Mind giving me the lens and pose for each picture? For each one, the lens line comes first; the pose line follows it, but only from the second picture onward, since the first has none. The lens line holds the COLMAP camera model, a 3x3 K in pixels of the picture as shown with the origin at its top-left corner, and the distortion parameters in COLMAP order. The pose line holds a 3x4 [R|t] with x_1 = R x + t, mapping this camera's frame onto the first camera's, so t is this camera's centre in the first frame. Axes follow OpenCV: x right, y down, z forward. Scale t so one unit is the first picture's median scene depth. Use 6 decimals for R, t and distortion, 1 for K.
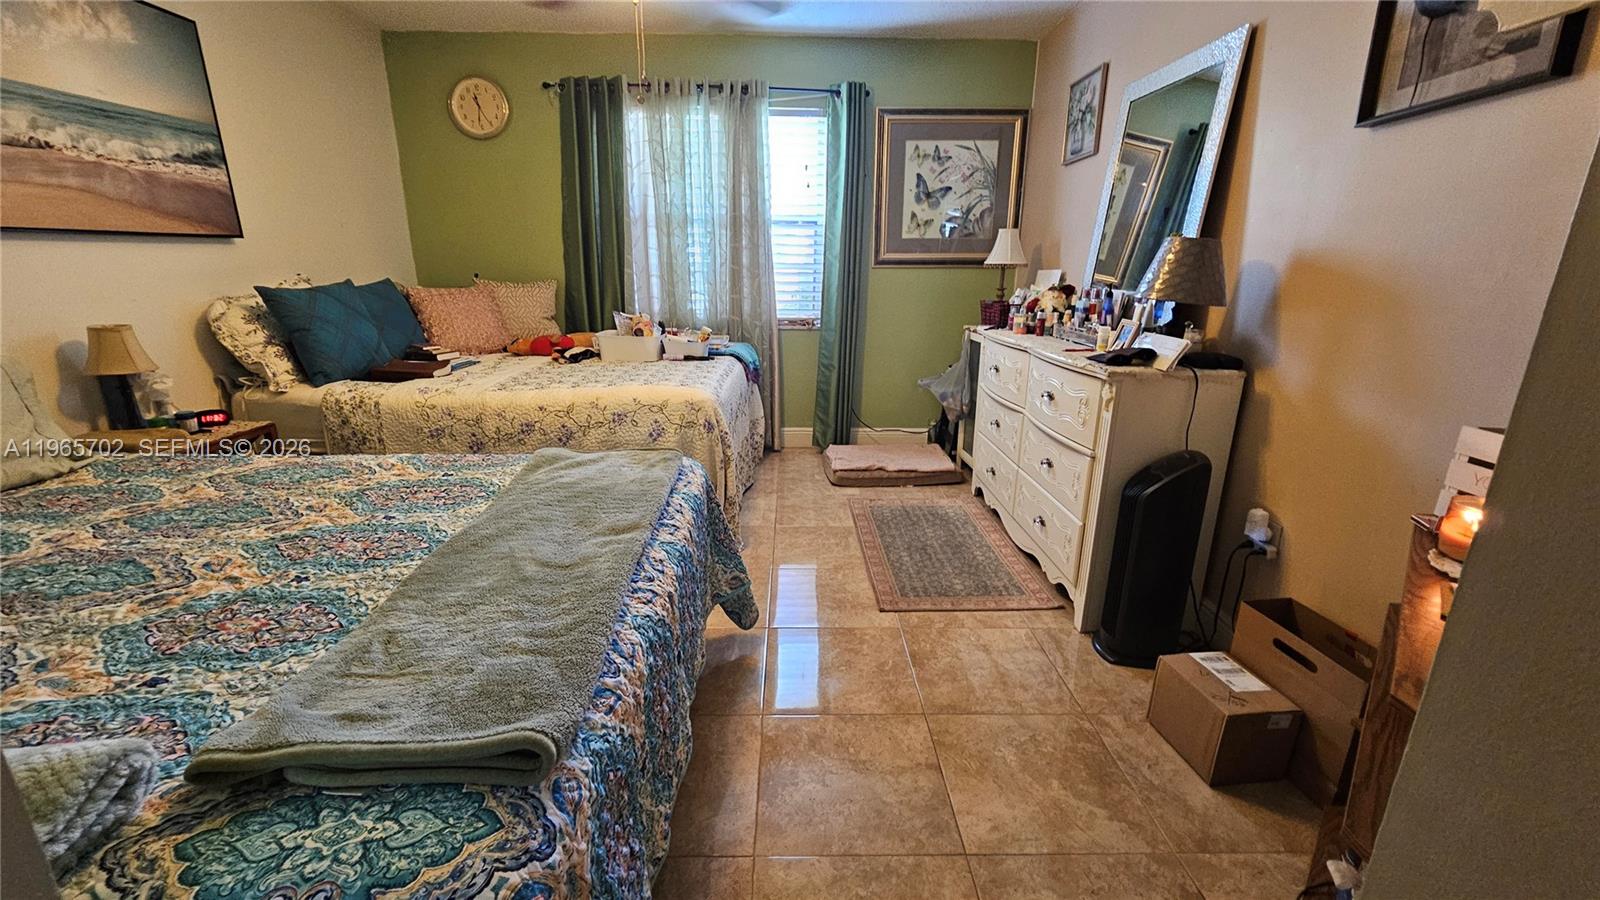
lens RADIAL K [[662.2, 0, 800.8], [0, 662.2, 448.1], [0, 0, 1]] dist [-0.003607, 0.000152]
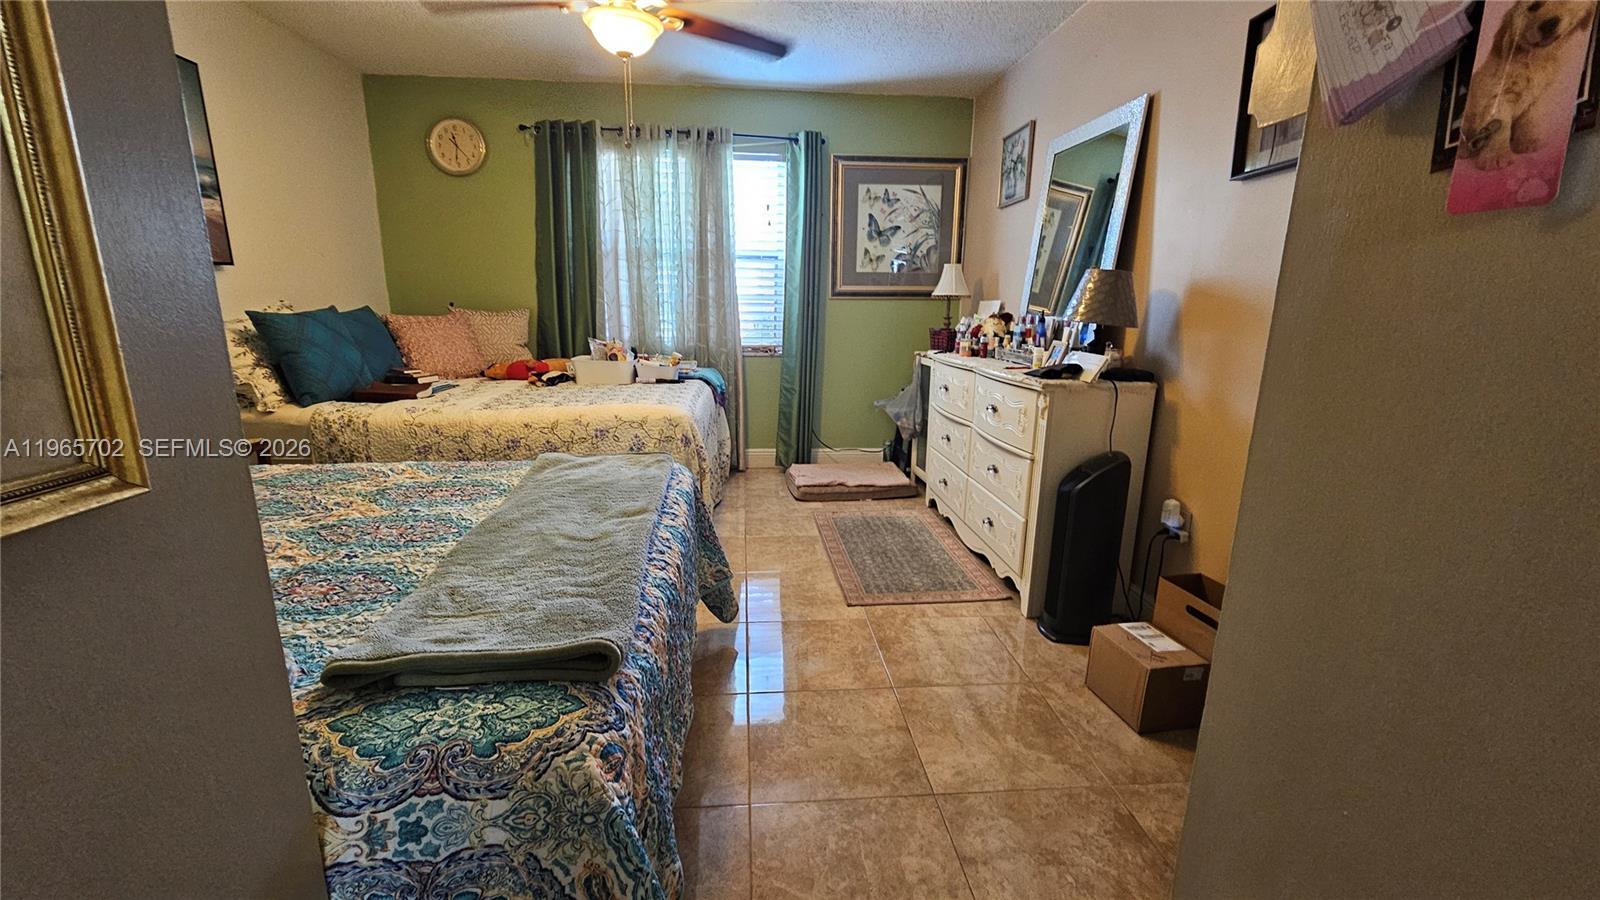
lens RADIAL K [[662.2, 0, 798.9], [0, 662.2, 449.2], [0, 0, 1]] dist [-0.003607, 0.000152]
pose [[0.997351, -0.011924, 0.071758, -0.041155], [0.015566, 0.998607, -0.050415, 0.048221], [-0.071057, 0.051399, 0.996147, -0.108871]]
